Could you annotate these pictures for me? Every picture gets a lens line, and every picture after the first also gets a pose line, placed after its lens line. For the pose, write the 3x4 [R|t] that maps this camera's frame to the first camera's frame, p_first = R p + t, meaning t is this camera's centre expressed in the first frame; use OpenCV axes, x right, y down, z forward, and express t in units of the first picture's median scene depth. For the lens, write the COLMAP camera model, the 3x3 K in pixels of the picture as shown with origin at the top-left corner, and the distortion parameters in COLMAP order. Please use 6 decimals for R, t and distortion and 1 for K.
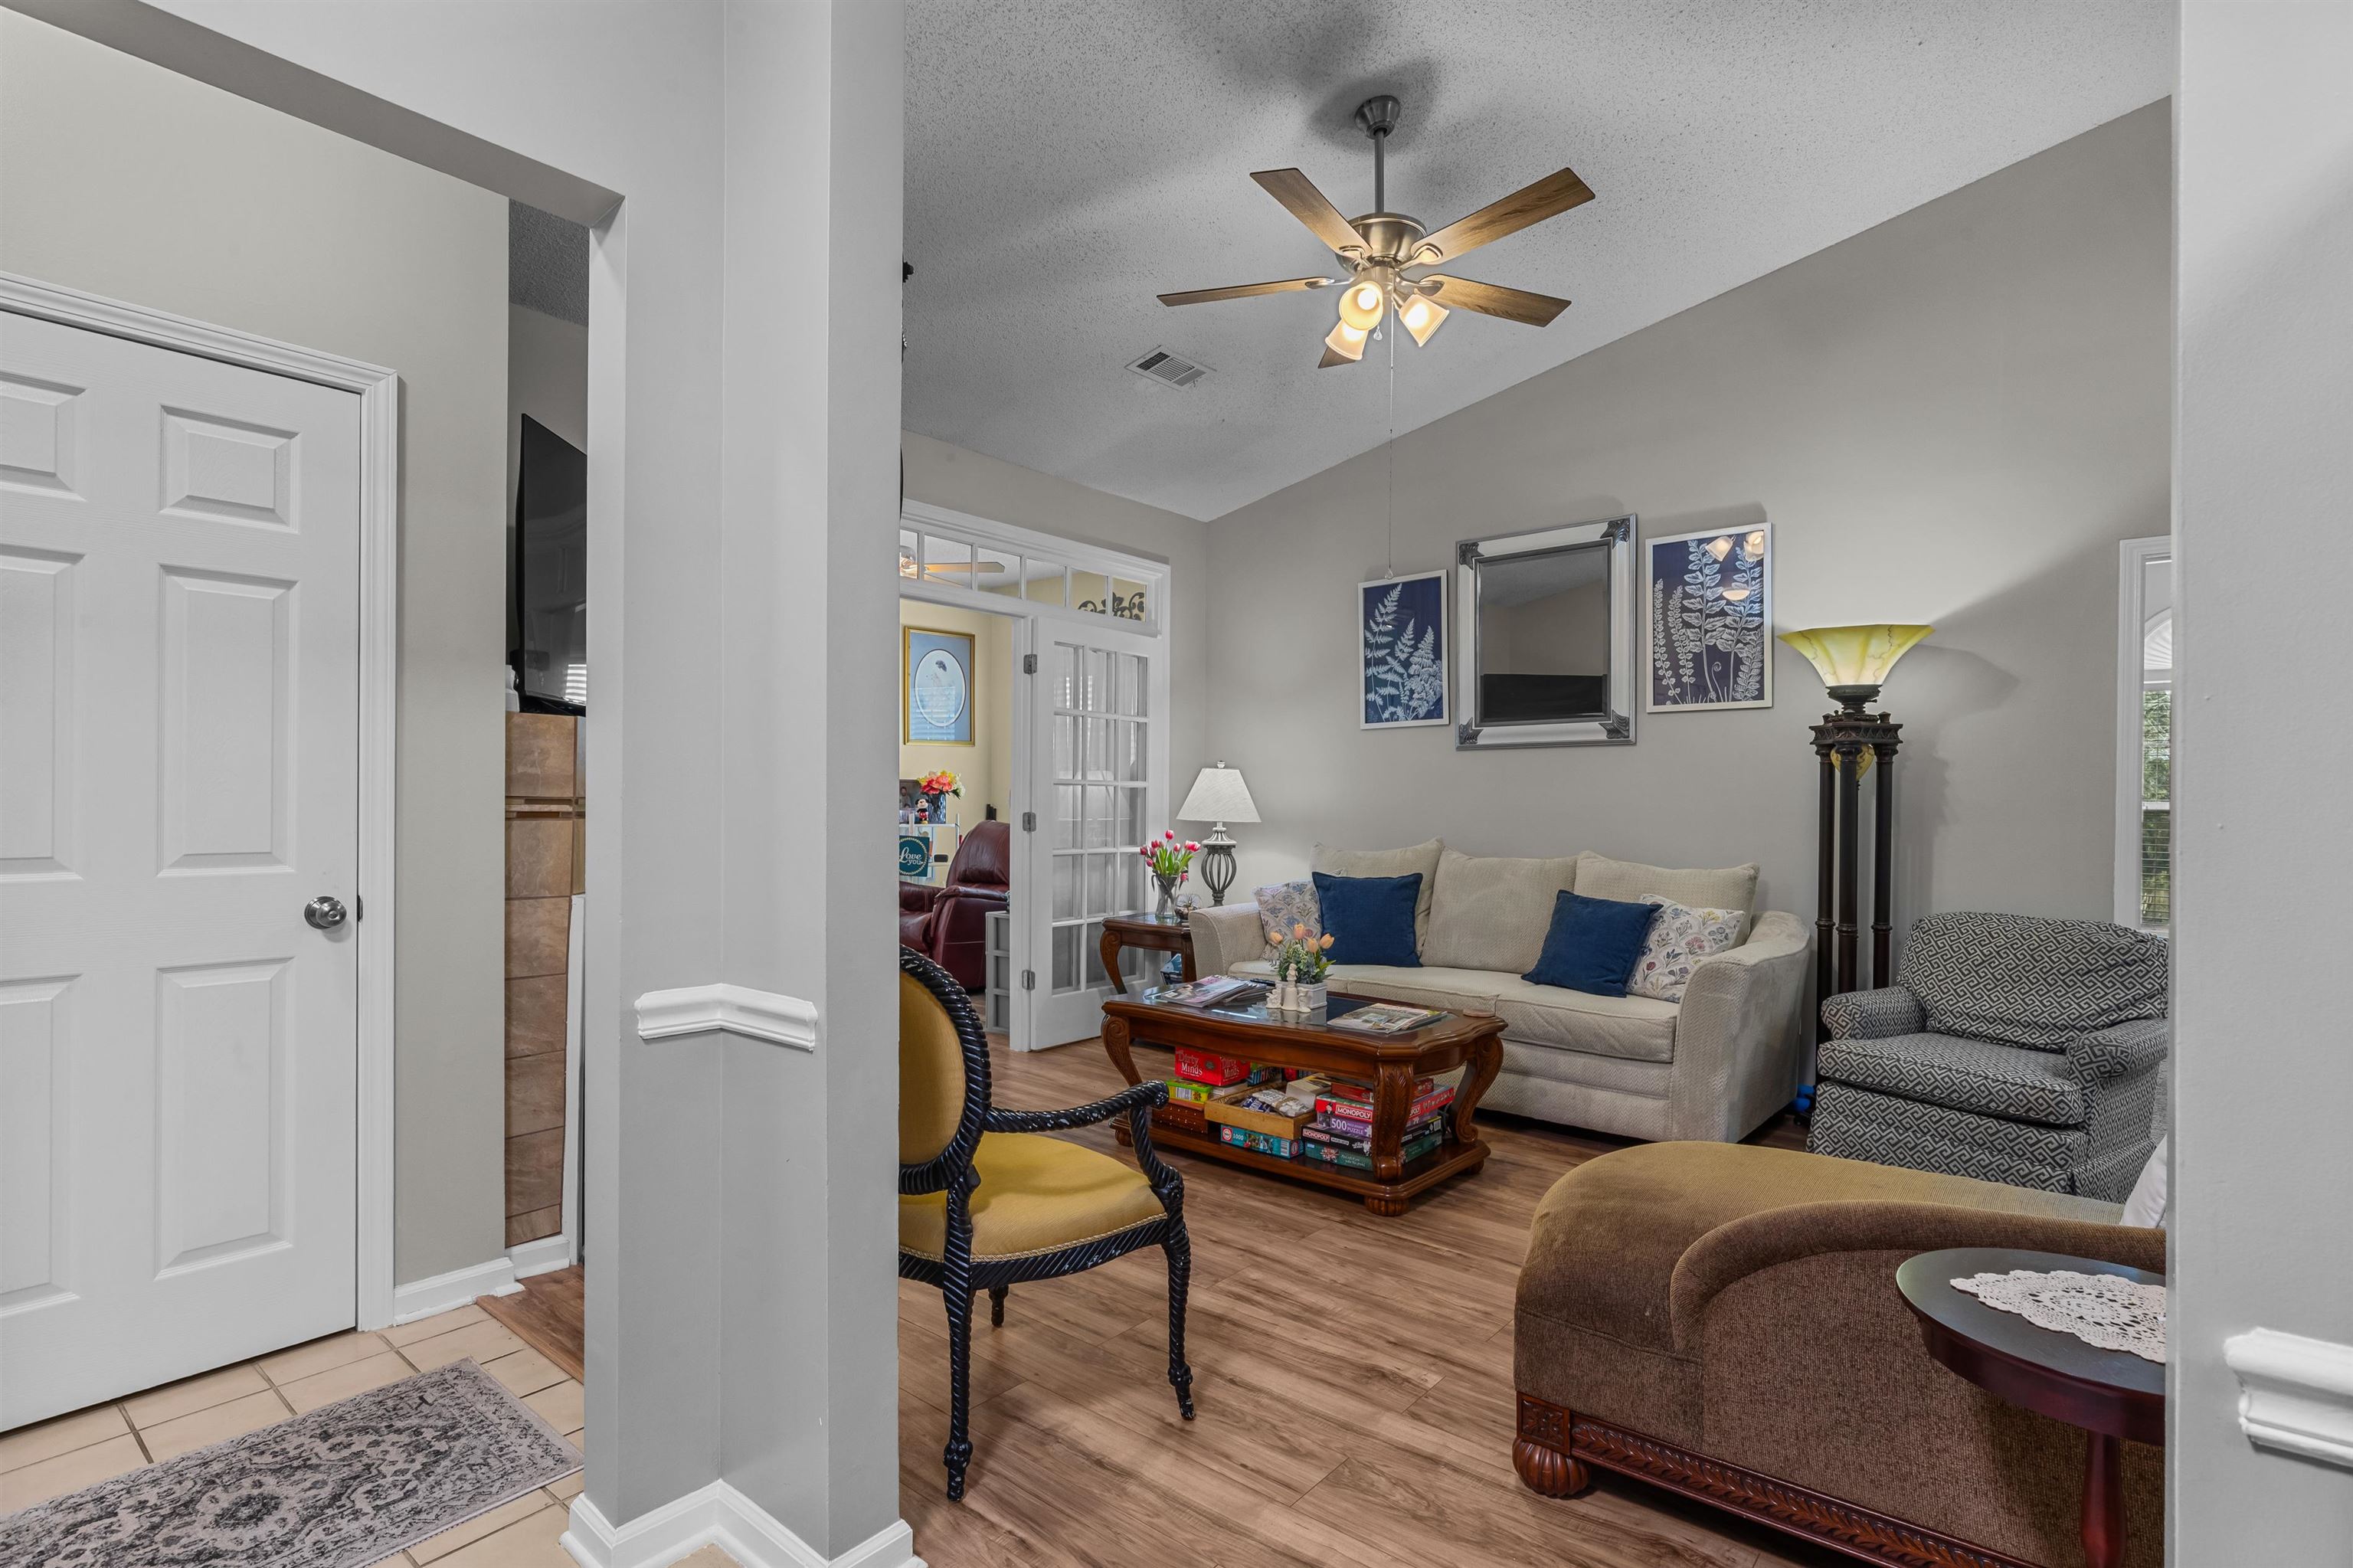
lens RADIAL K [[1143.8, 0, 1184.2], [0, 1143.8, 805.8], [0, 0, 1]] dist [-0.001649, 0.000388]
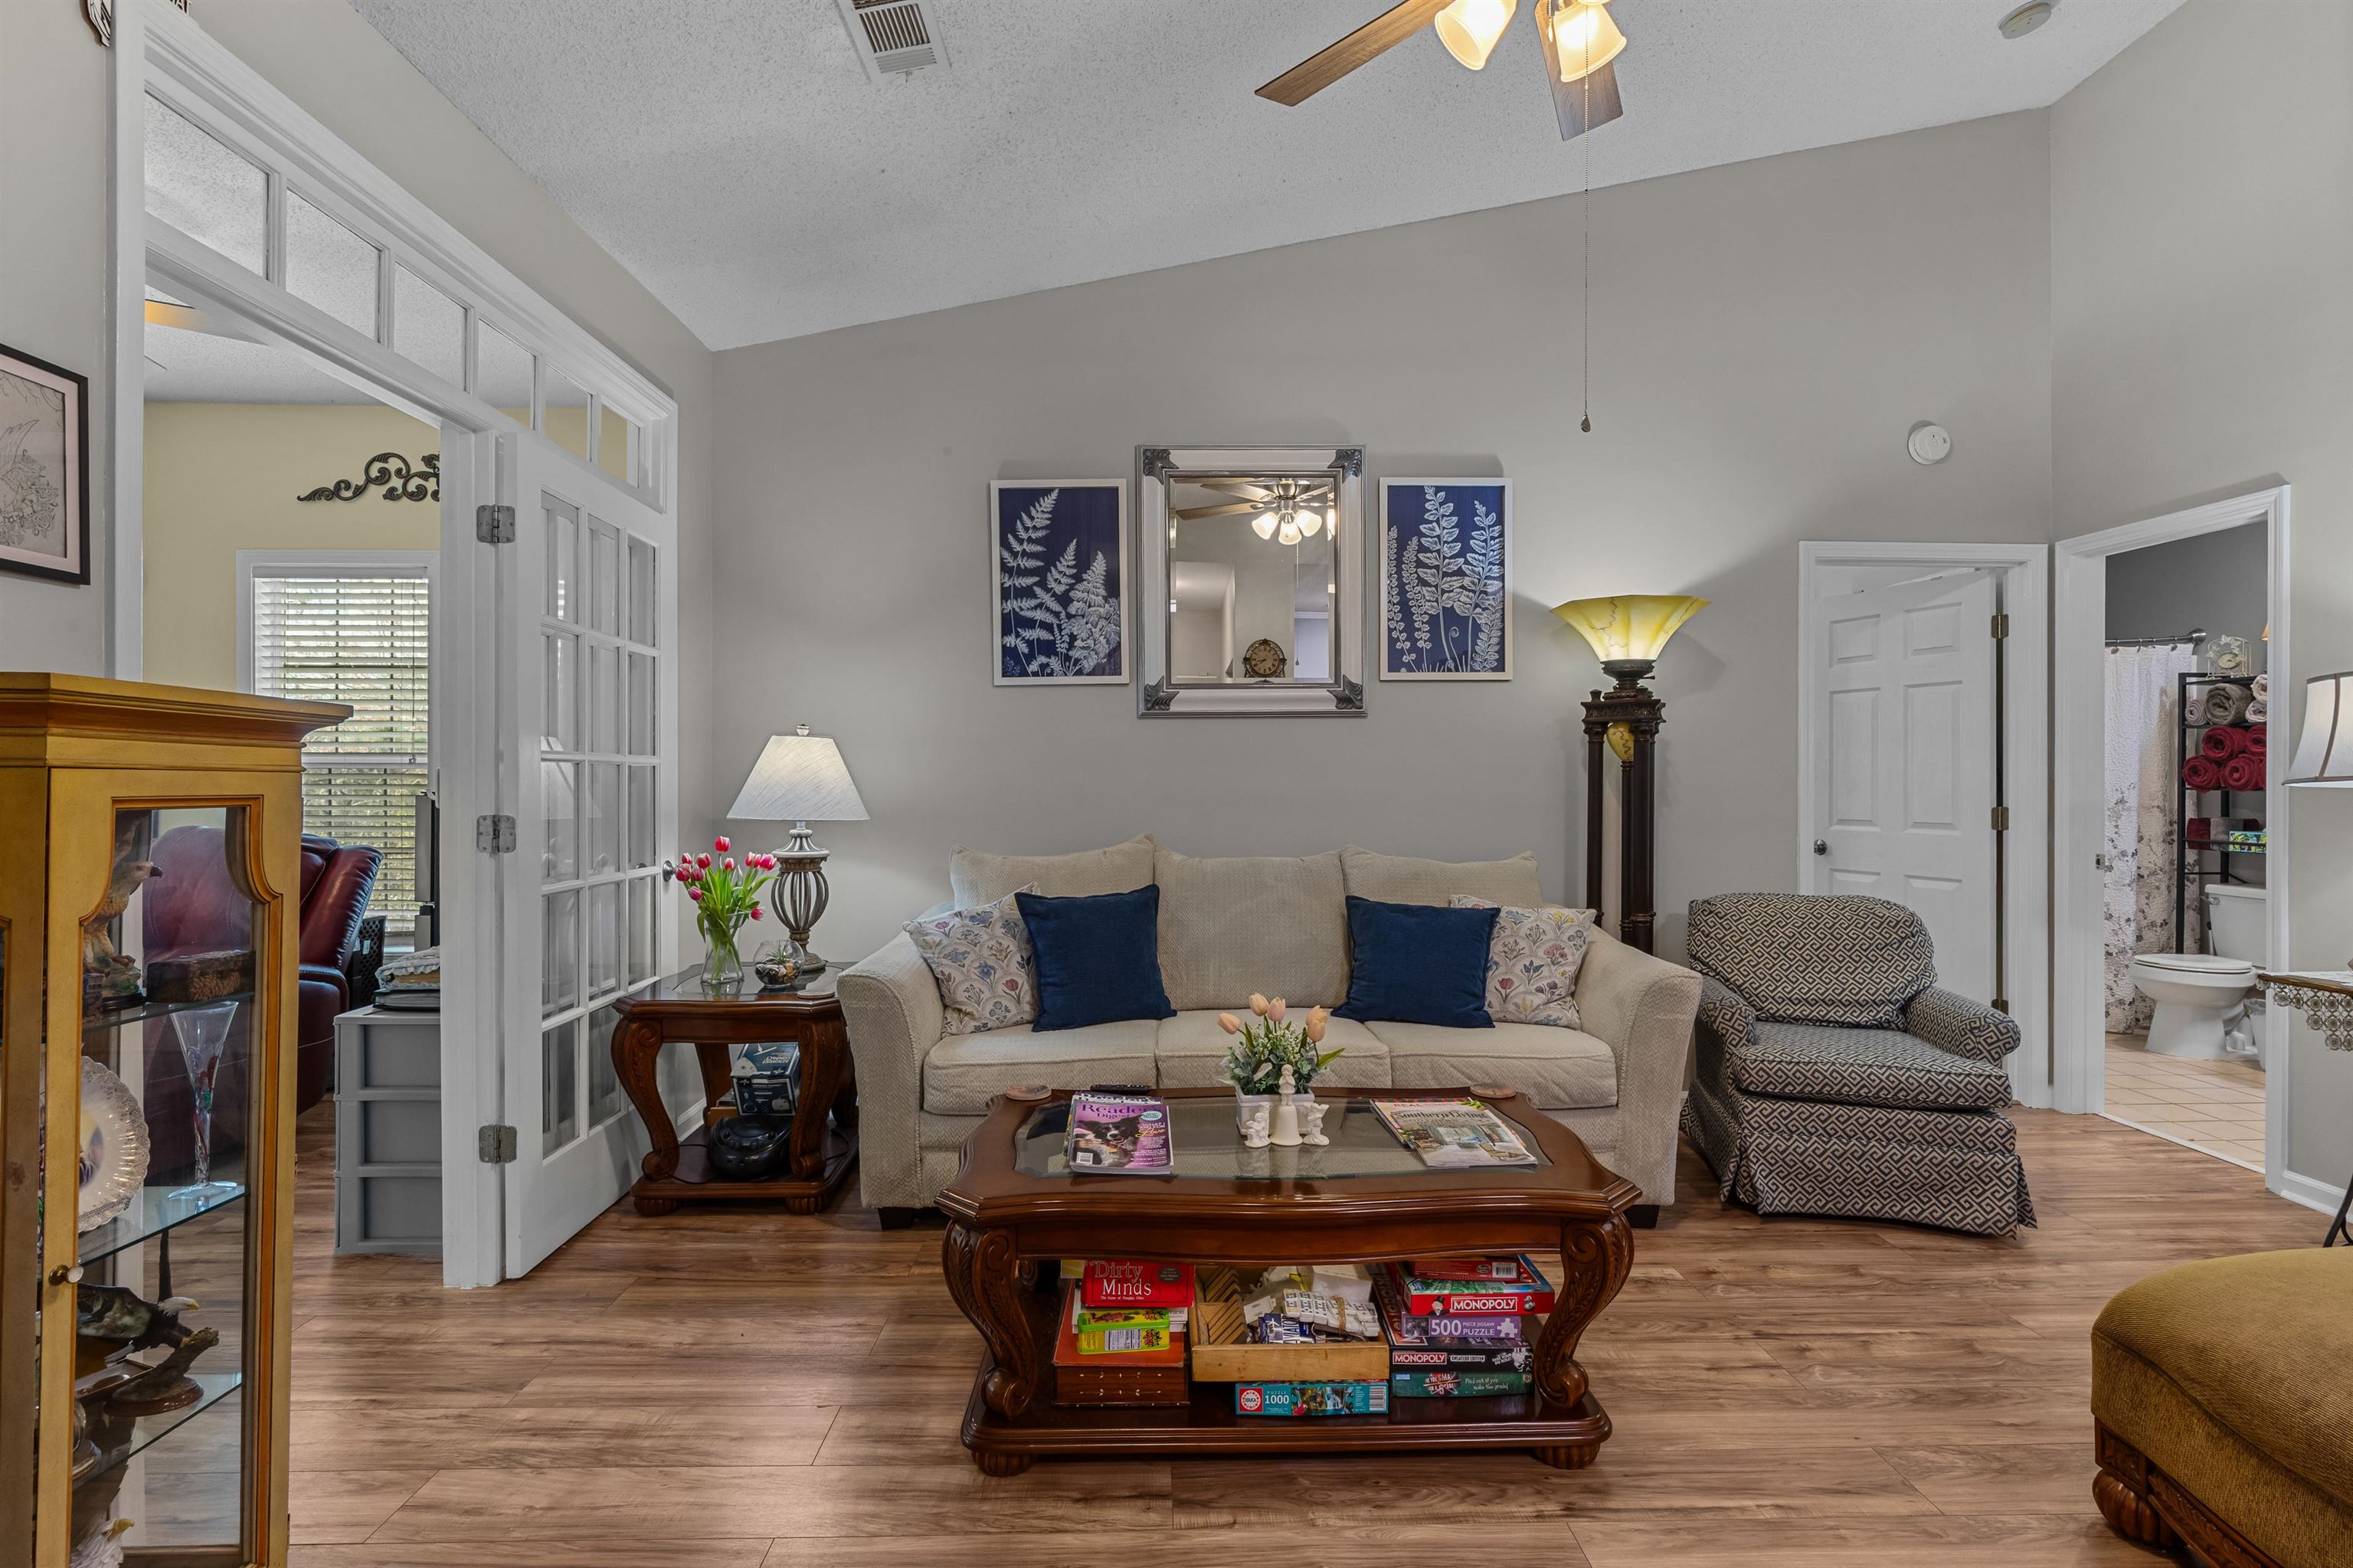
lens RADIAL K [[1115.0, 0, 1188.7], [0, 1115.0, 782.1], [0, 0, 1]] dist [-0.001109, -0.000167]
pose [[0.752311, -0.008332, 0.658756, -0.264421], [0.007847, 0.999962, 0.003687, -0.009577], [-0.658762, 0.002395, 0.752348, 0.484498]]
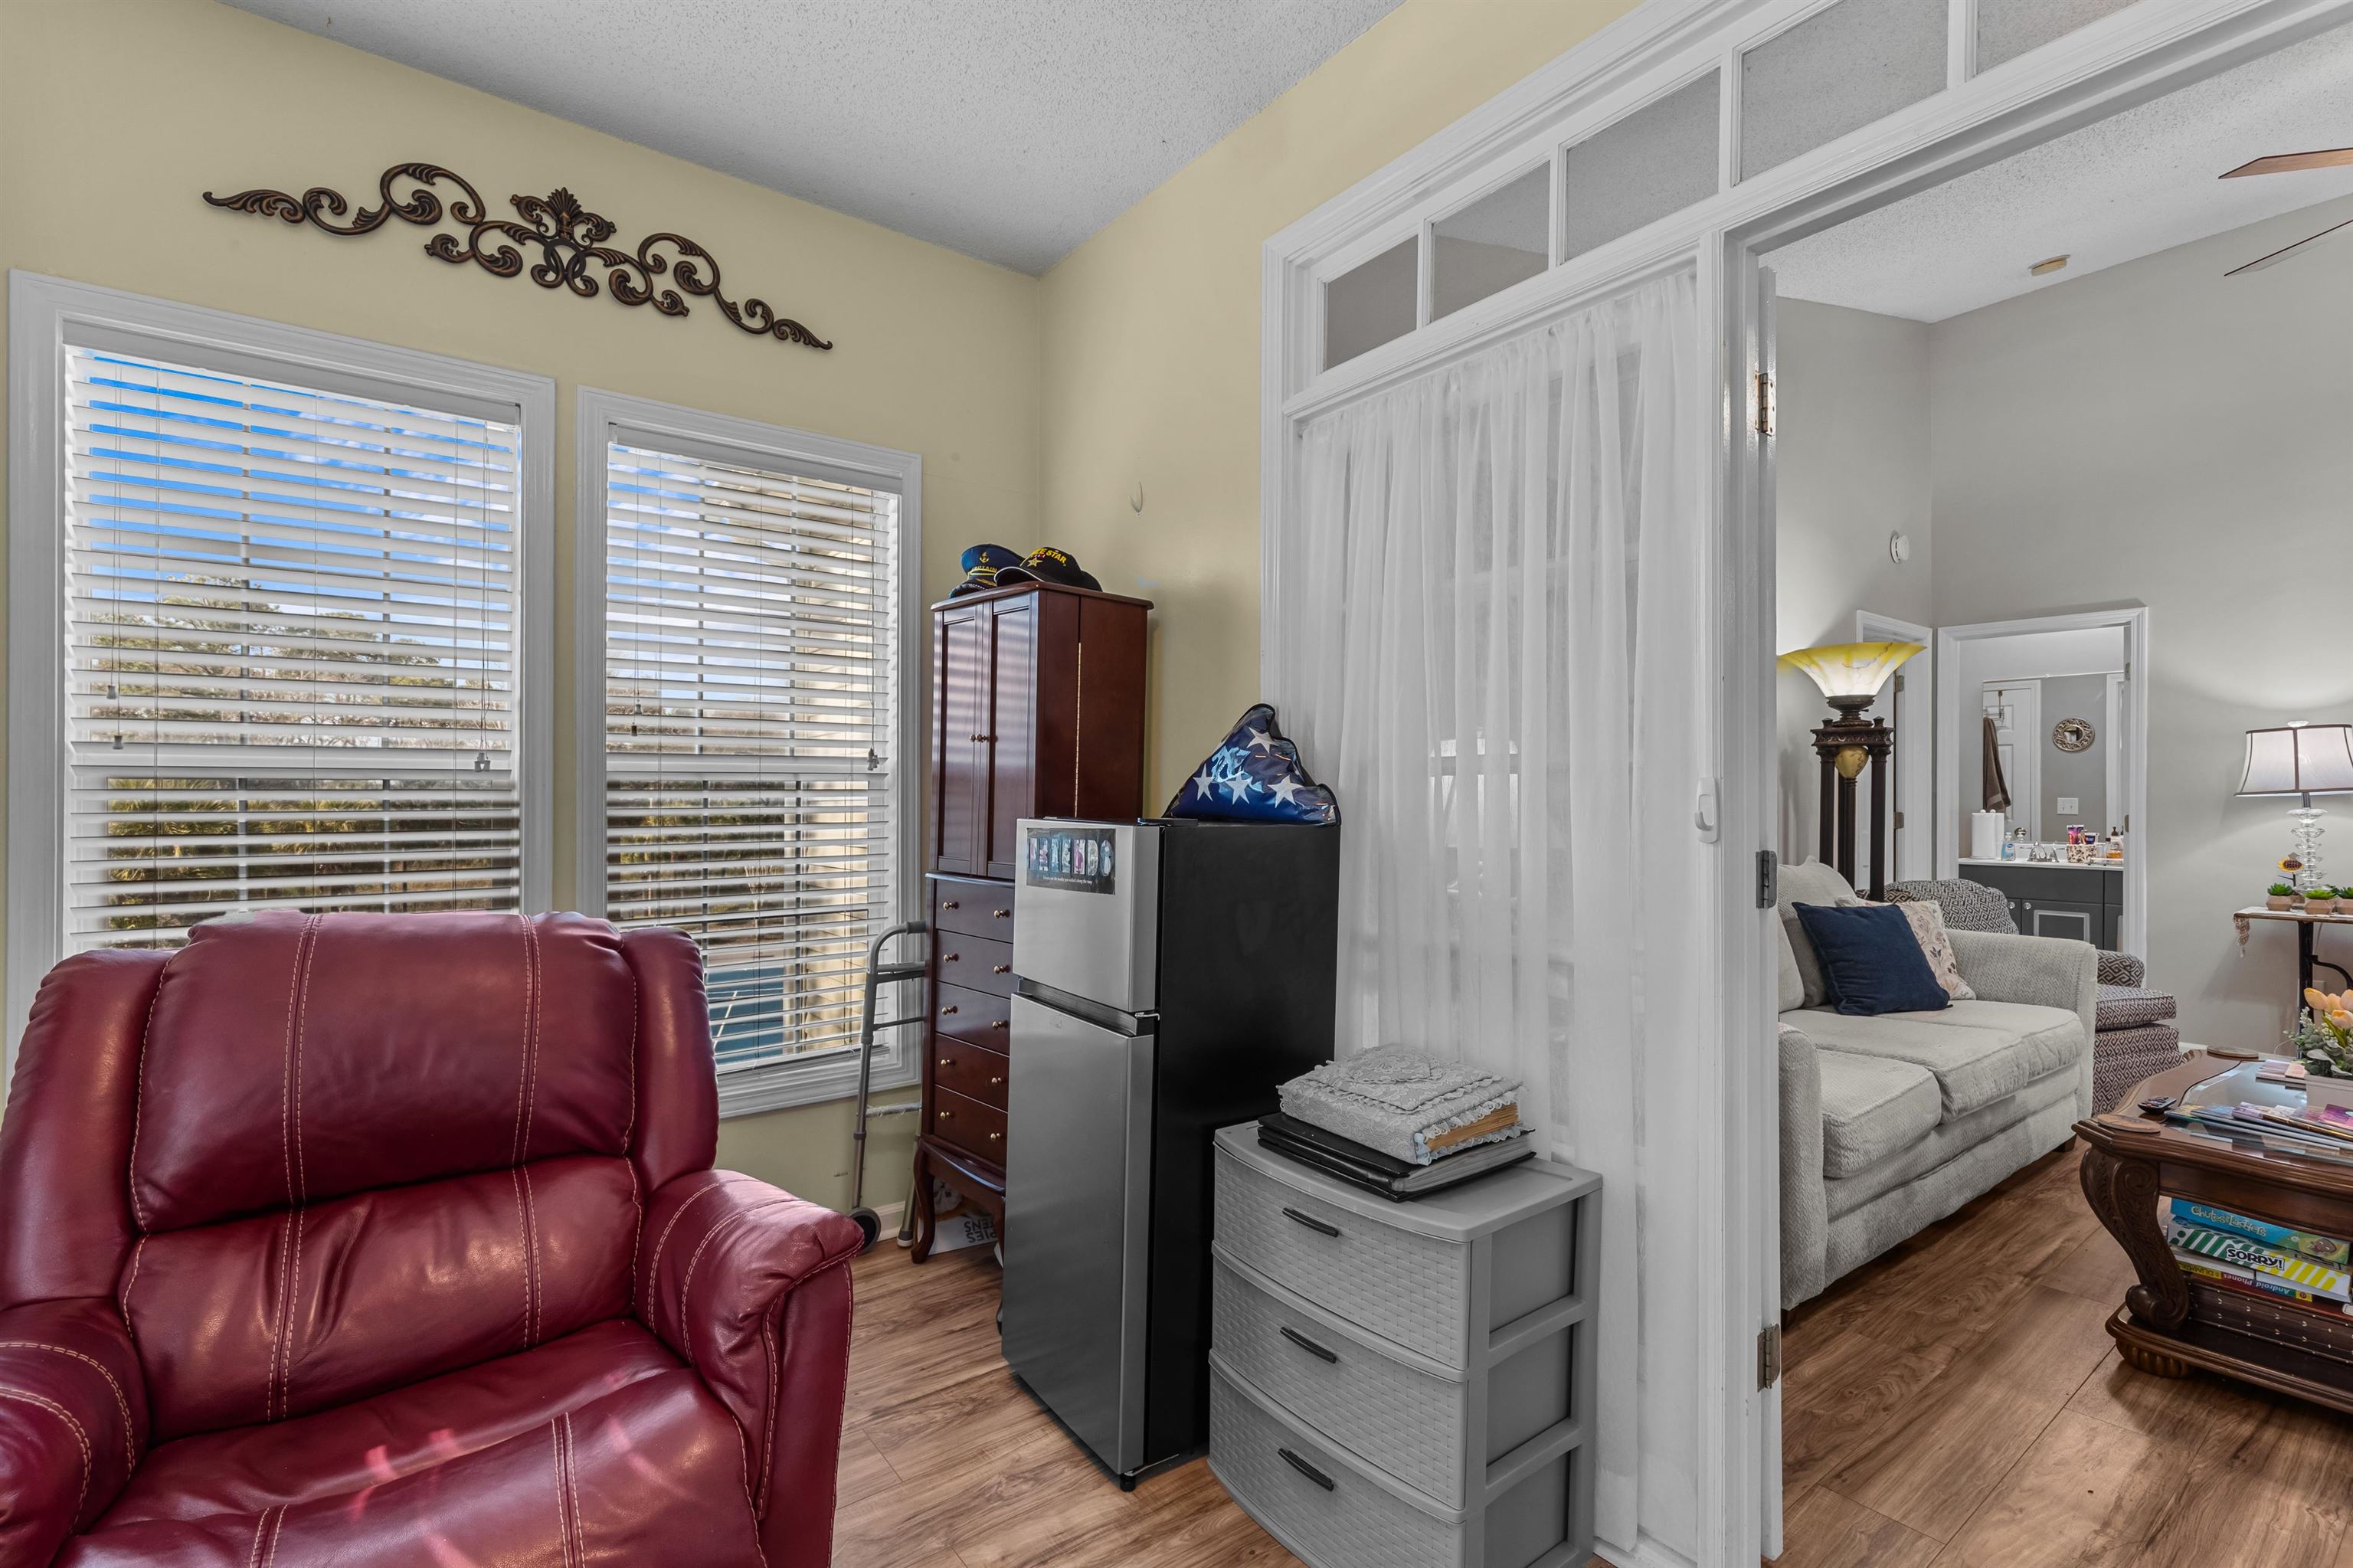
lens RADIAL K [[1061.5, 0, 1187.7], [0, 1061.5, 798.4], [0, 0, 1]] dist [0.005148, 0.000601]
pose [[0.226518, -0.012166, 0.973931, -0.545698], [0.009319, 0.999903, 0.010323, -0.016714], [-0.973962, 0.006738, 0.226610, 1.253619]]
